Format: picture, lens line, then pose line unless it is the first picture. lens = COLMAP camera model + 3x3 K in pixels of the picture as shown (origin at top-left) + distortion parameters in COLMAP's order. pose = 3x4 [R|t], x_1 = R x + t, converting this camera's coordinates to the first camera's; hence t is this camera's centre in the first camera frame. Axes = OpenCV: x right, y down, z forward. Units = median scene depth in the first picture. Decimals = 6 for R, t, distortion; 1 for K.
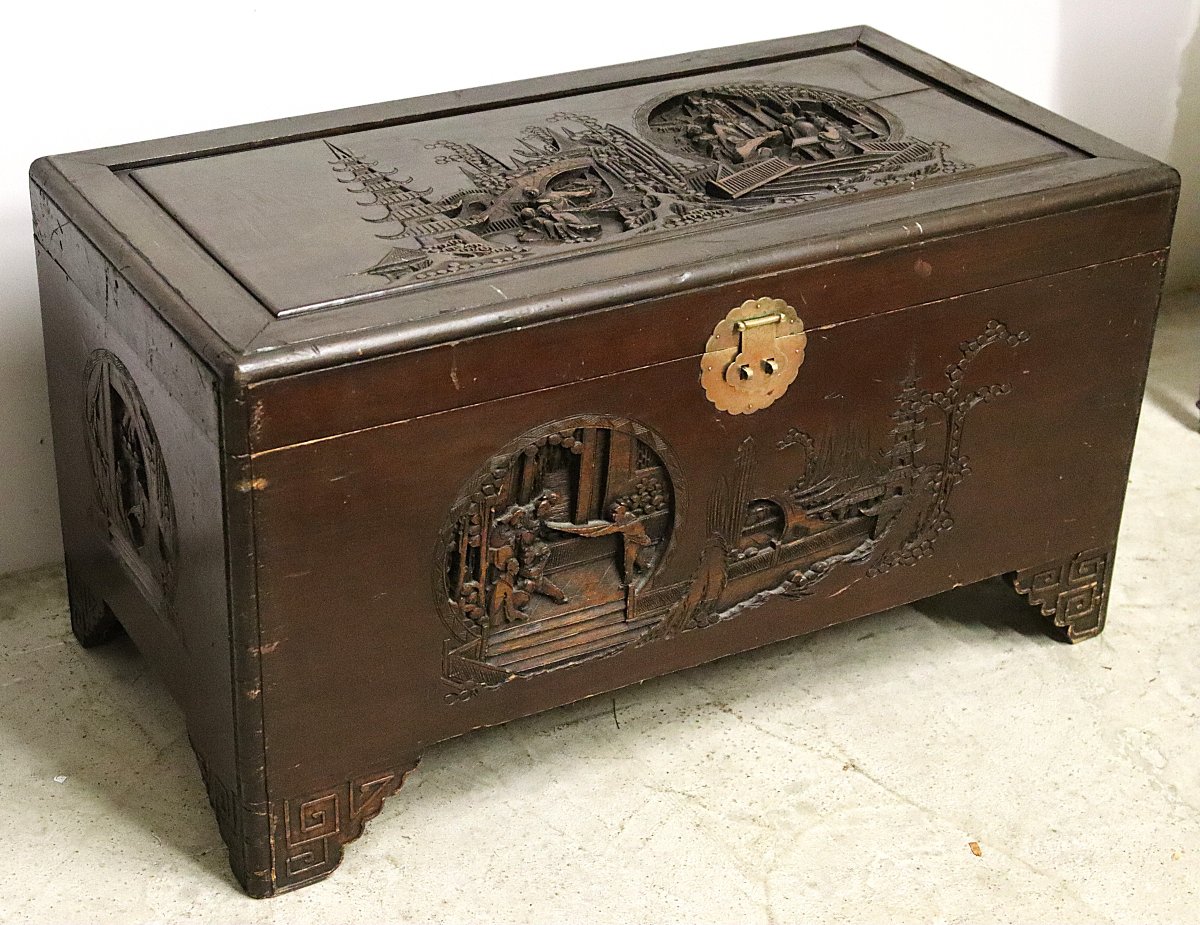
lens RADIAL K [[2305.1, 0, 525.7], [0, 2305.1, 492.5], [0, 0, 1]] dist [0.006649, 0.162972]
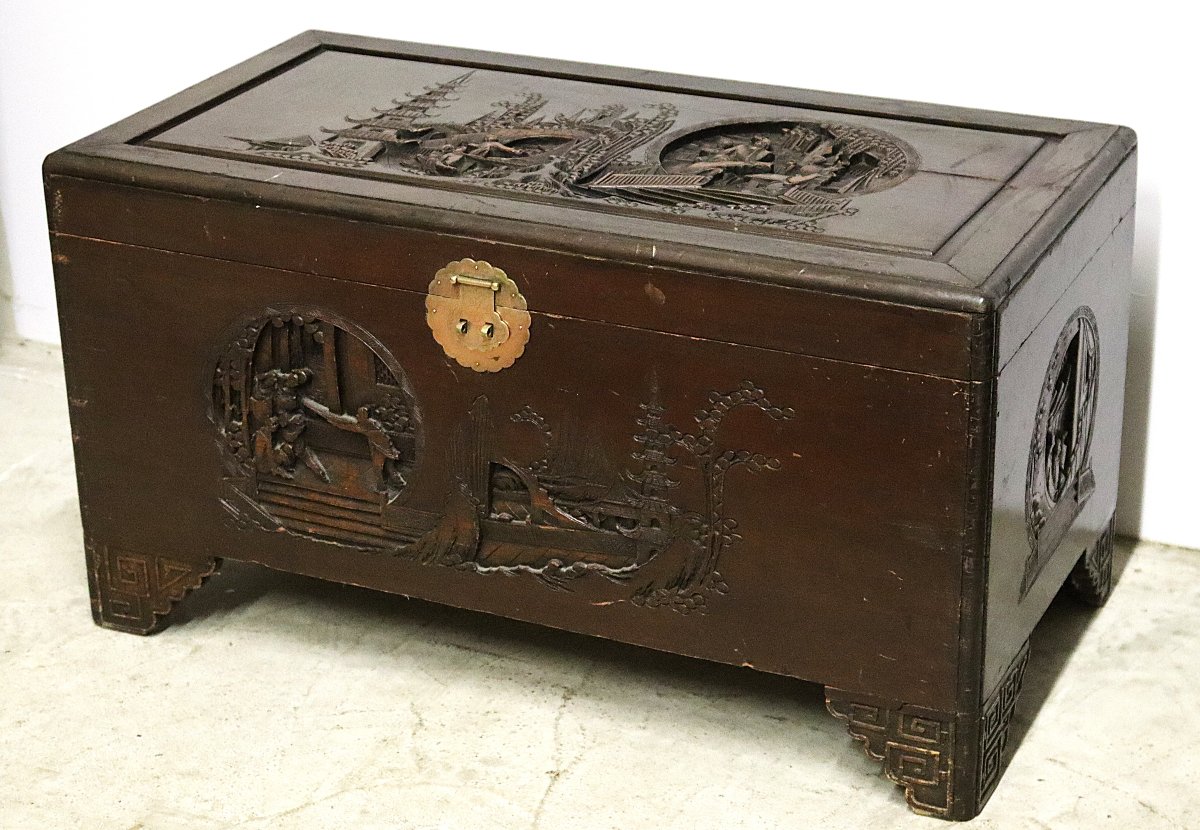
lens RADIAL K [[2664.3, 0, 600.0], [0, 2664.3, 415.0], [0, 0, 1]] dist [0.114924, 0.287815]
pose [[0.592161, 0.301905, -0.747127, 1.011168], [-0.368525, 0.925986, 0.082093, -0.131579], [0.716614, 0.226723, 0.659592, 0.231839]]
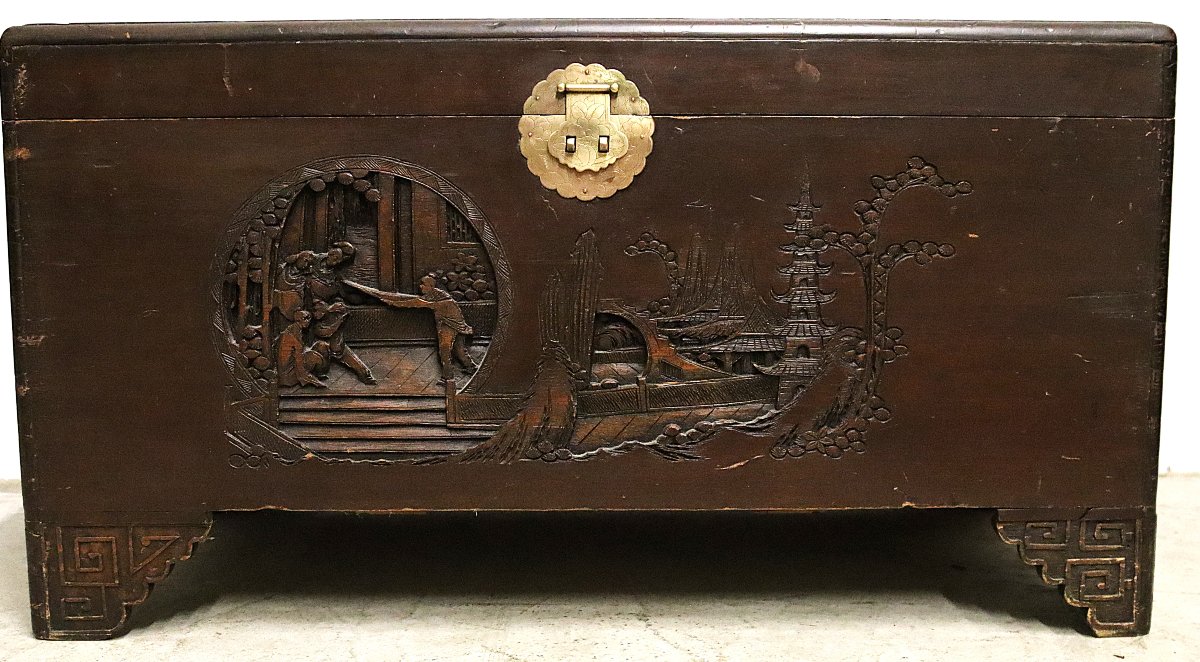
lens RADIAL K [[1535.1, 0, 600.0], [0, 1535.1, 331.0], [0, 0, 1]] dist [-0.154770, 0.287666]
pose [[0.876050, 0.040931, -0.480480, 0.383400], [-0.217023, 0.923246, -0.317044, 0.198669], [0.430624, 0.382022, 0.817693, 0.506073]]
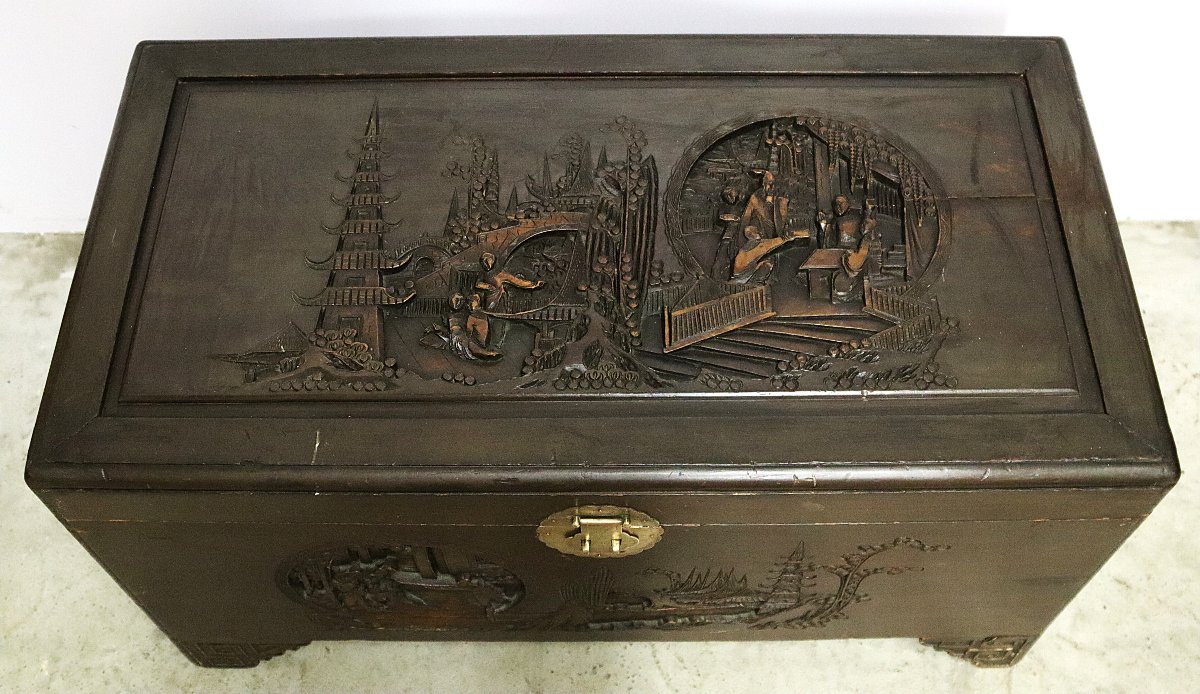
lens RADIAL K [[1304.4, 0, 600.0], [0, 1304.4, 347.0], [0, 0, 1]] dist [-0.099465, 0.000145]
pose [[0.876450, 0.398249, -0.270617, 0.208830], [-0.210626, 0.822521, 0.528295, -0.402038], [0.432981, -0.406025, 0.804780, 0.553734]]
